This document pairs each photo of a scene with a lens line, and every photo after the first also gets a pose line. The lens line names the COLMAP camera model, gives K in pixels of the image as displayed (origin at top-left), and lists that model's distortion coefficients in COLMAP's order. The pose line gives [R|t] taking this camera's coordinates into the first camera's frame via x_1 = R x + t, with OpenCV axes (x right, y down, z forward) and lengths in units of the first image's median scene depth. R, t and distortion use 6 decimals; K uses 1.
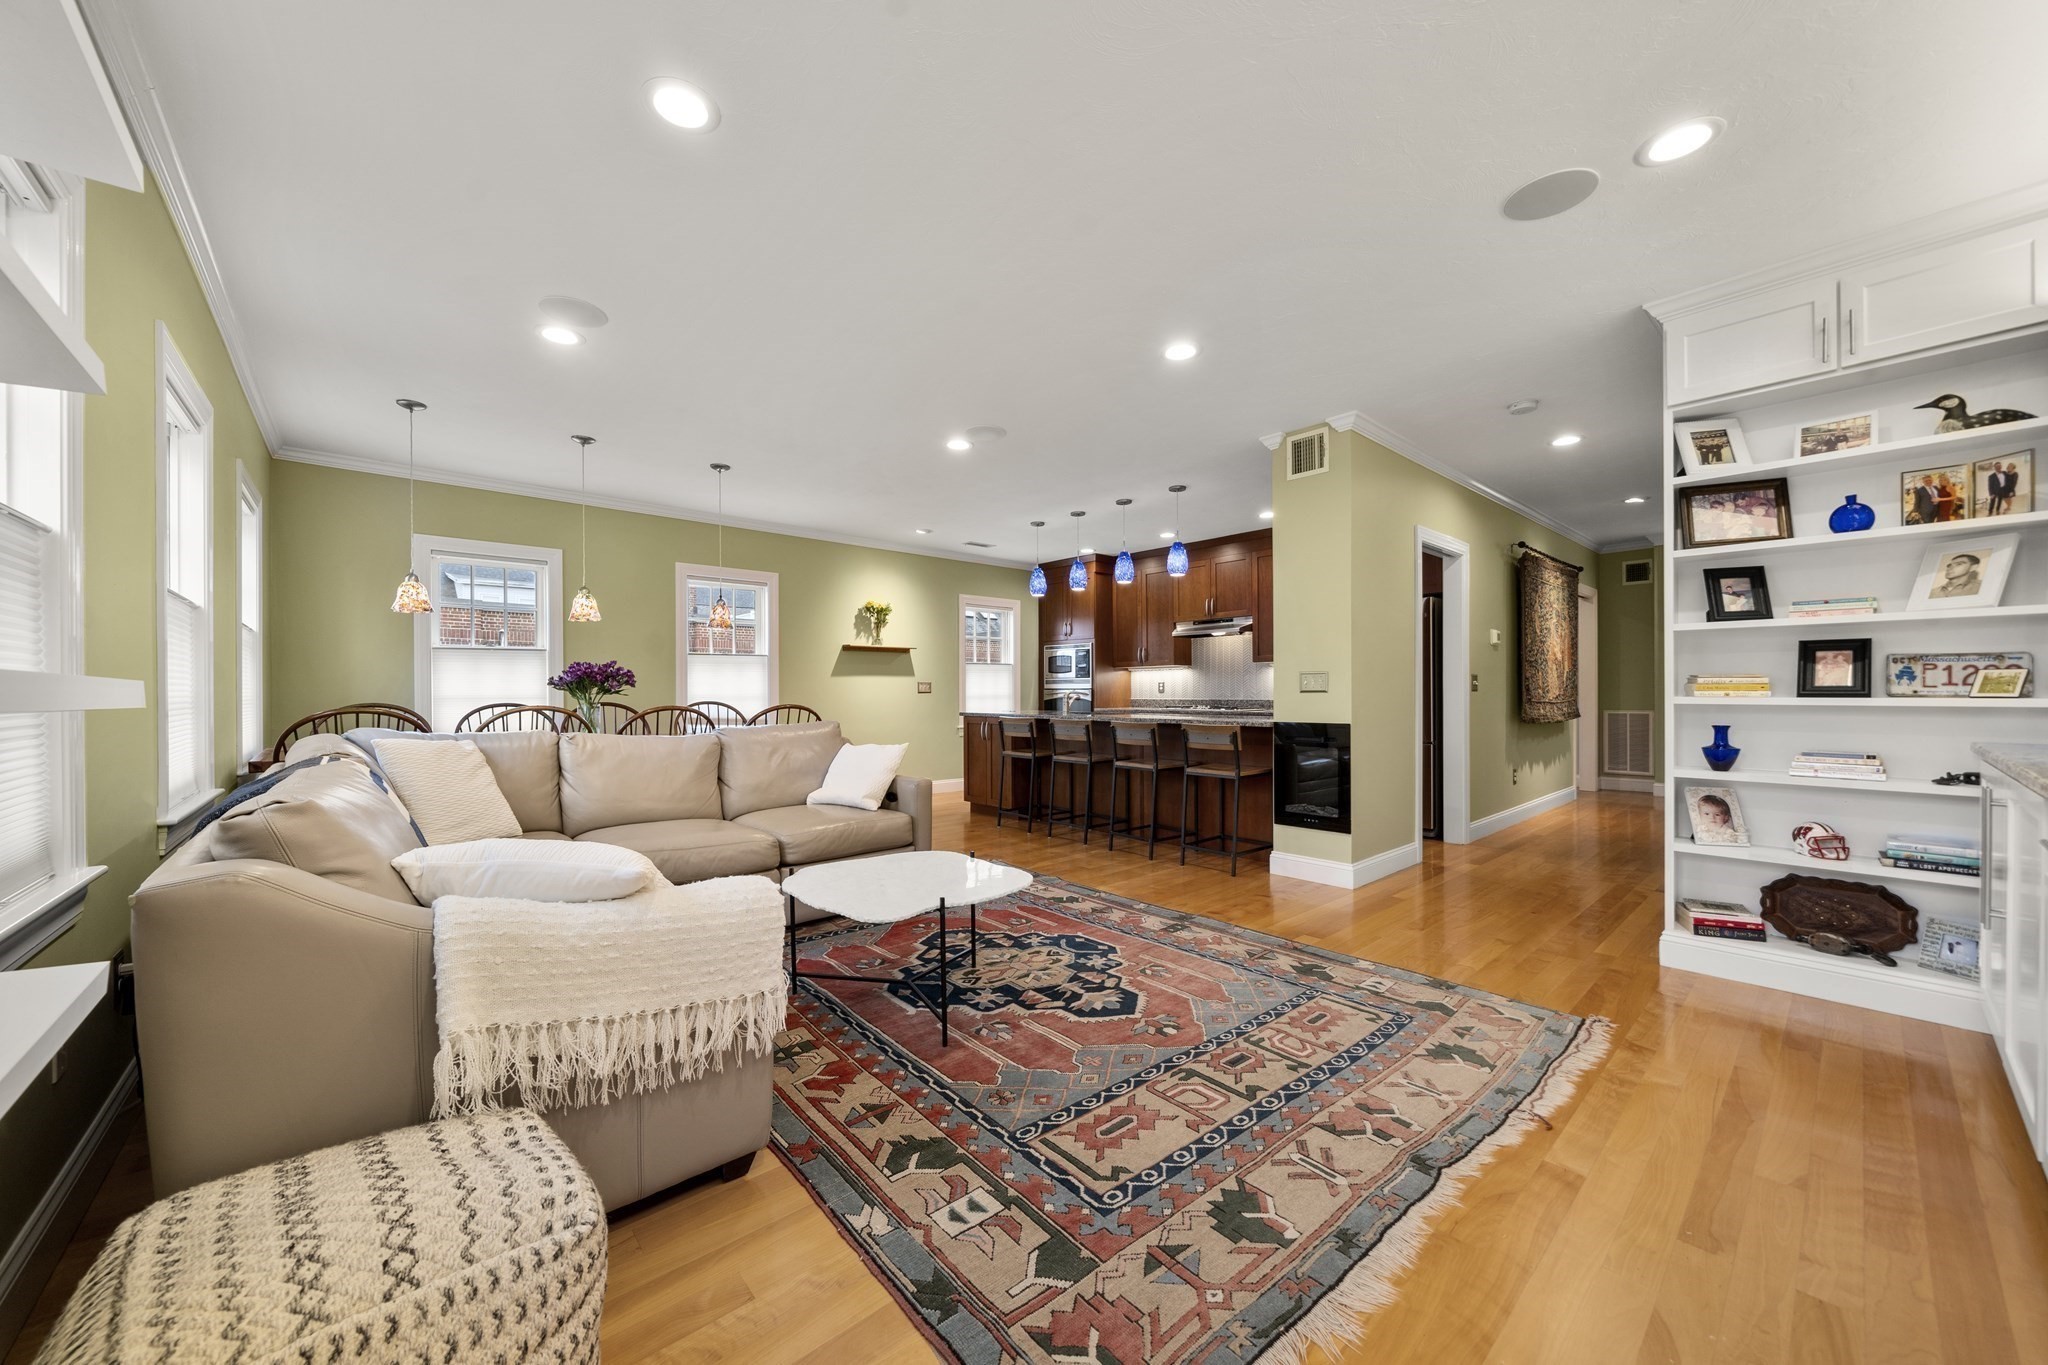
lens RADIAL K [[740.7, 0, 1011.9], [0, 740.7, 689.5], [0, 0, 1]] dist [-0.001331, -0.000099]
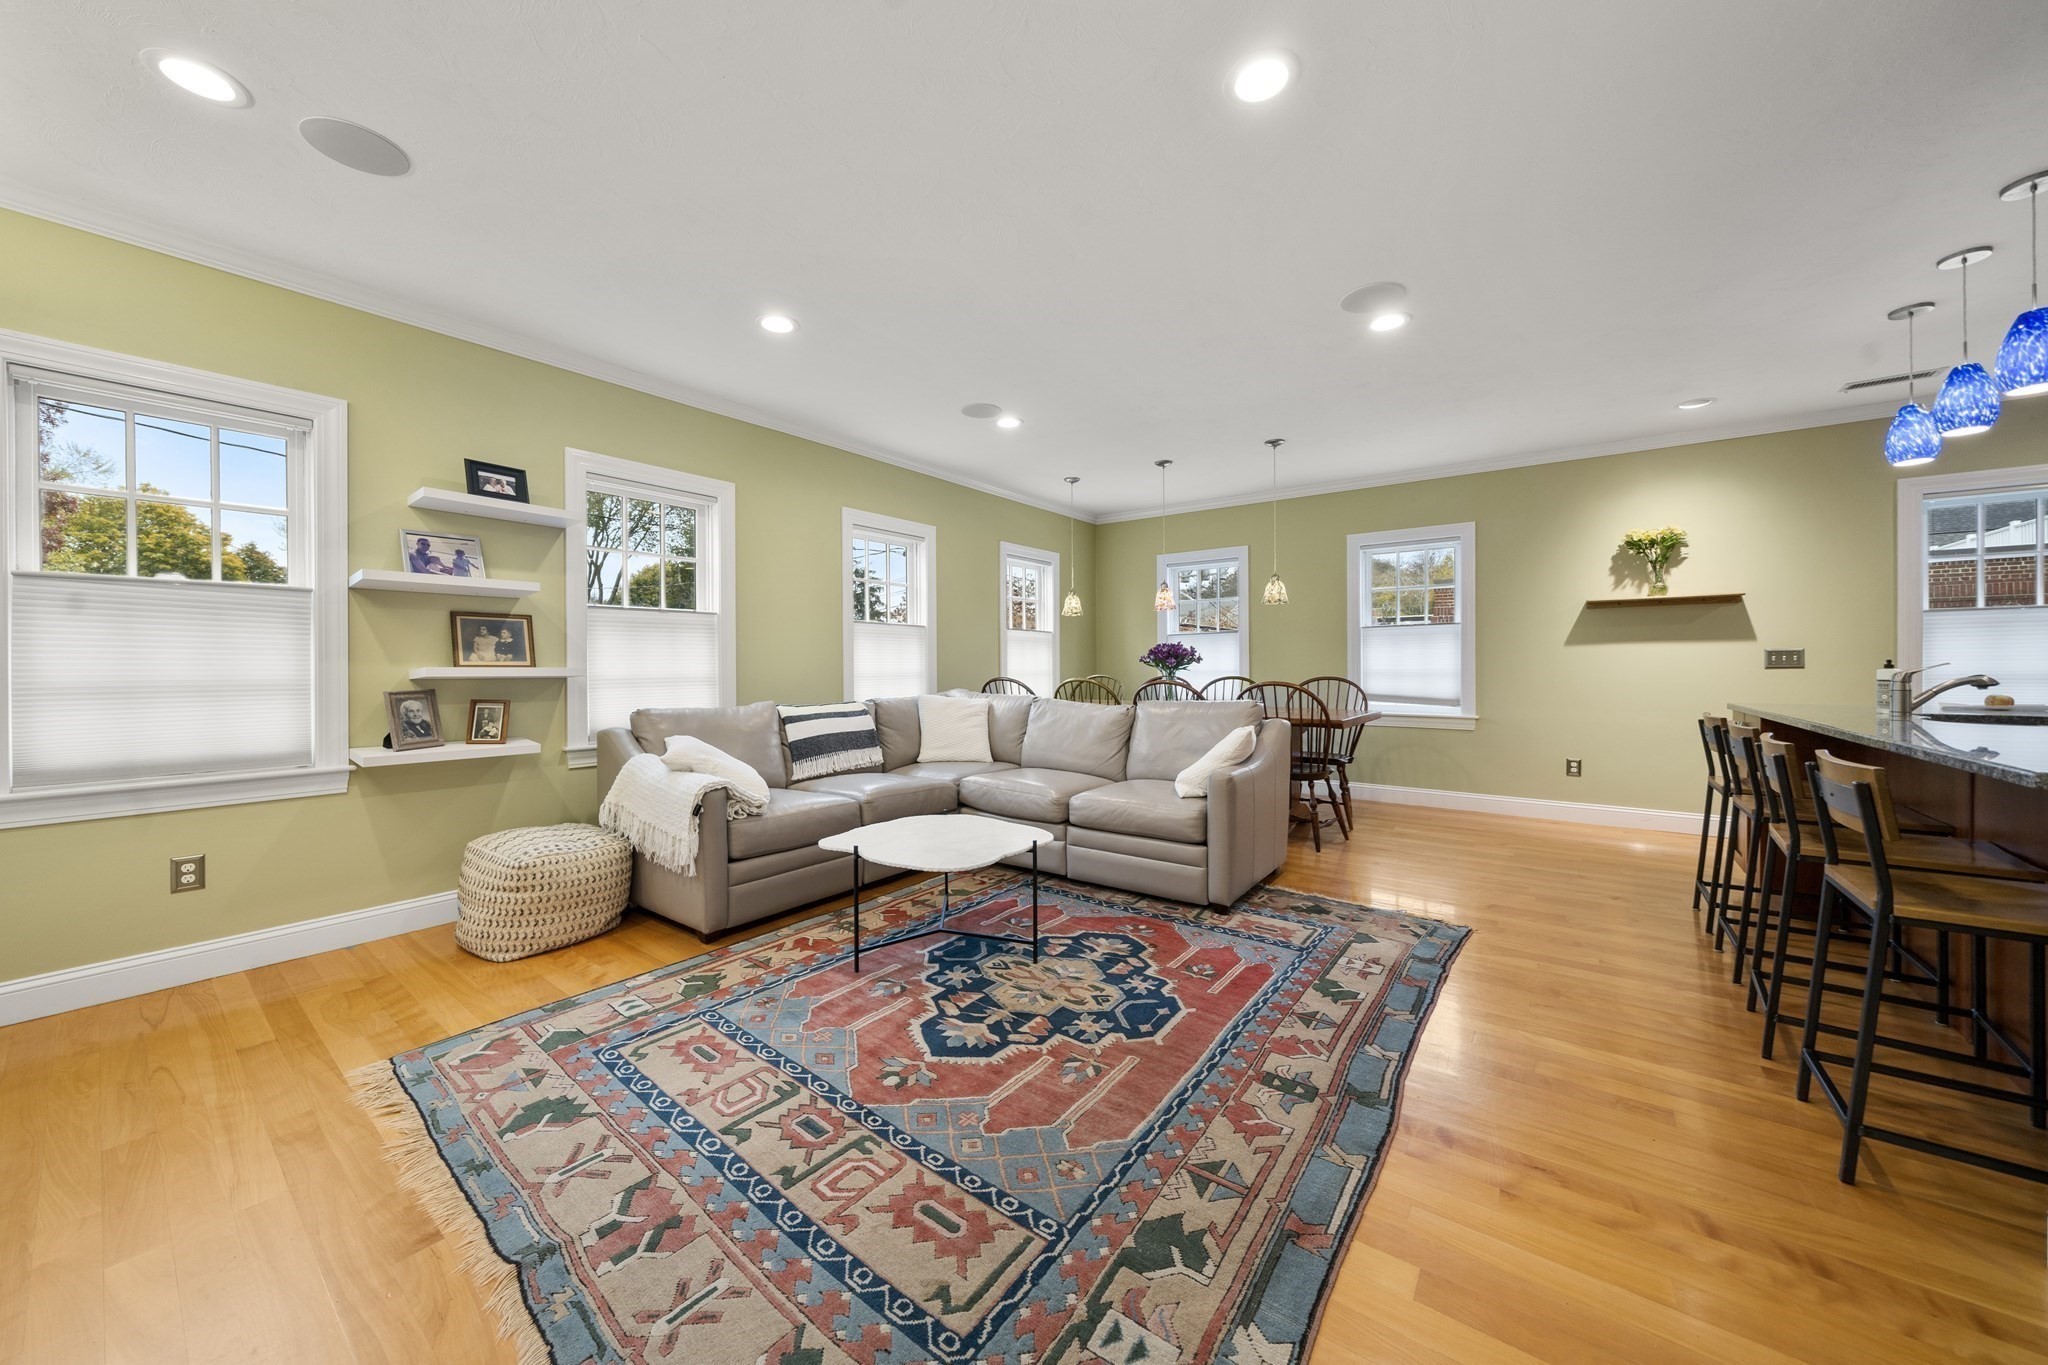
lens RADIAL K [[714.1, 0, 1012.3], [0, 714.1, 675.3], [0, 0, 1]] dist [-0.005052, -0.000001]
pose [[0.195528, 0.013054, -0.980611, 0.918180], [0.005305, 0.999883, 0.014368, -0.004927], [0.980684, -0.008011, 0.195436, 0.883294]]
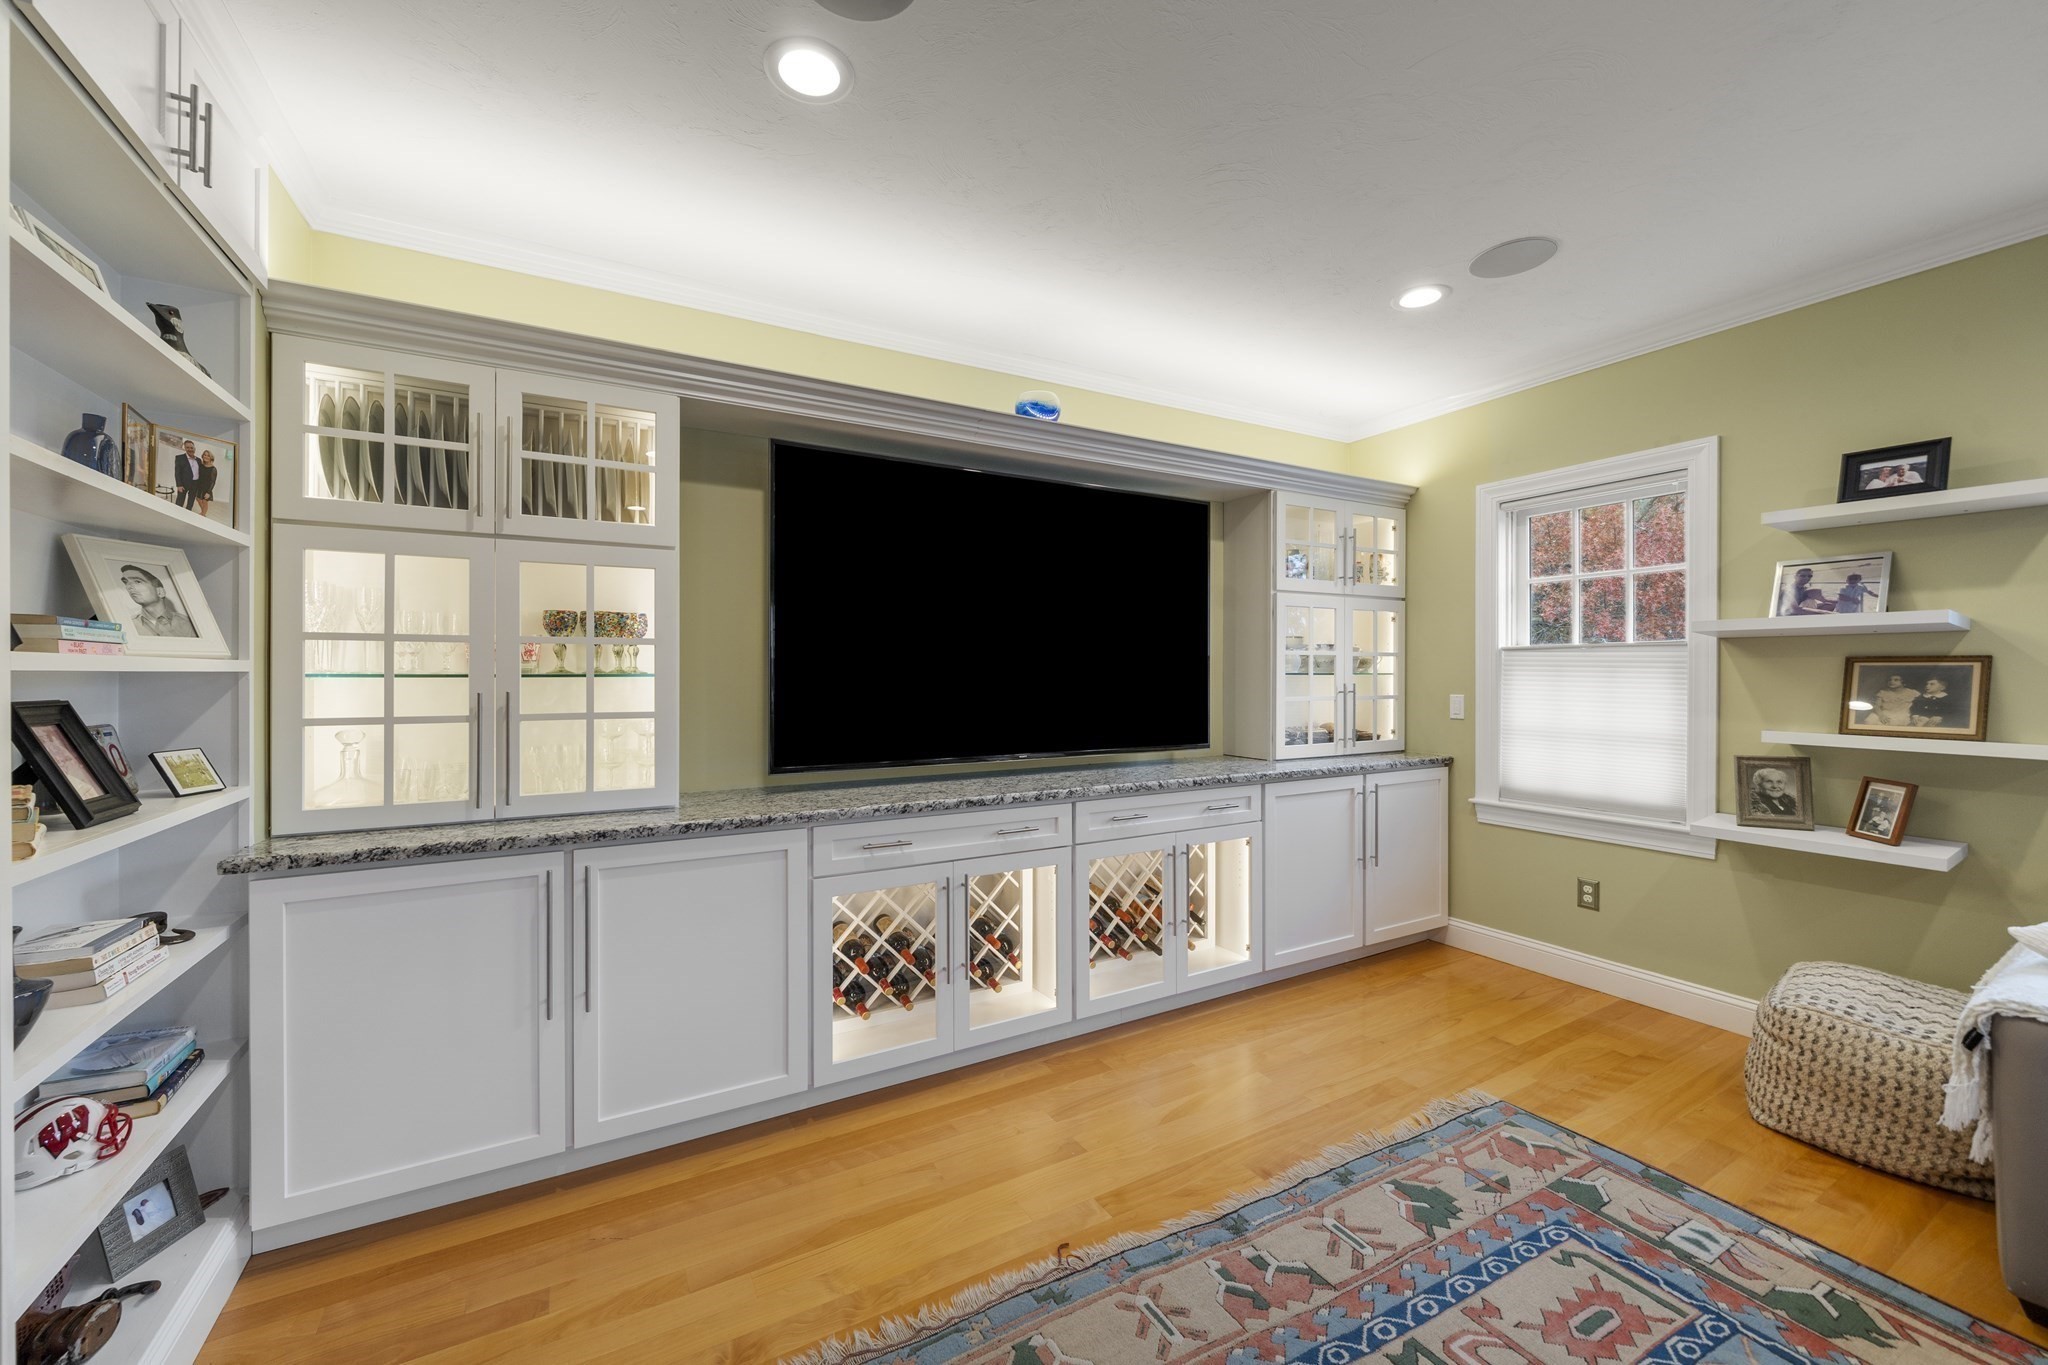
lens RADIAL K [[794.3, 0, 1014.5], [0, 794.3, 677.7], [0, 0, 1]] dist [-0.002660, -0.000332]
pose [[-0.980252, 0.004562, 0.197698, 0.412413], [0.005577, 0.999974, 0.004578, -0.082469], [-0.197672, 0.005590, -0.980252, 1.380767]]
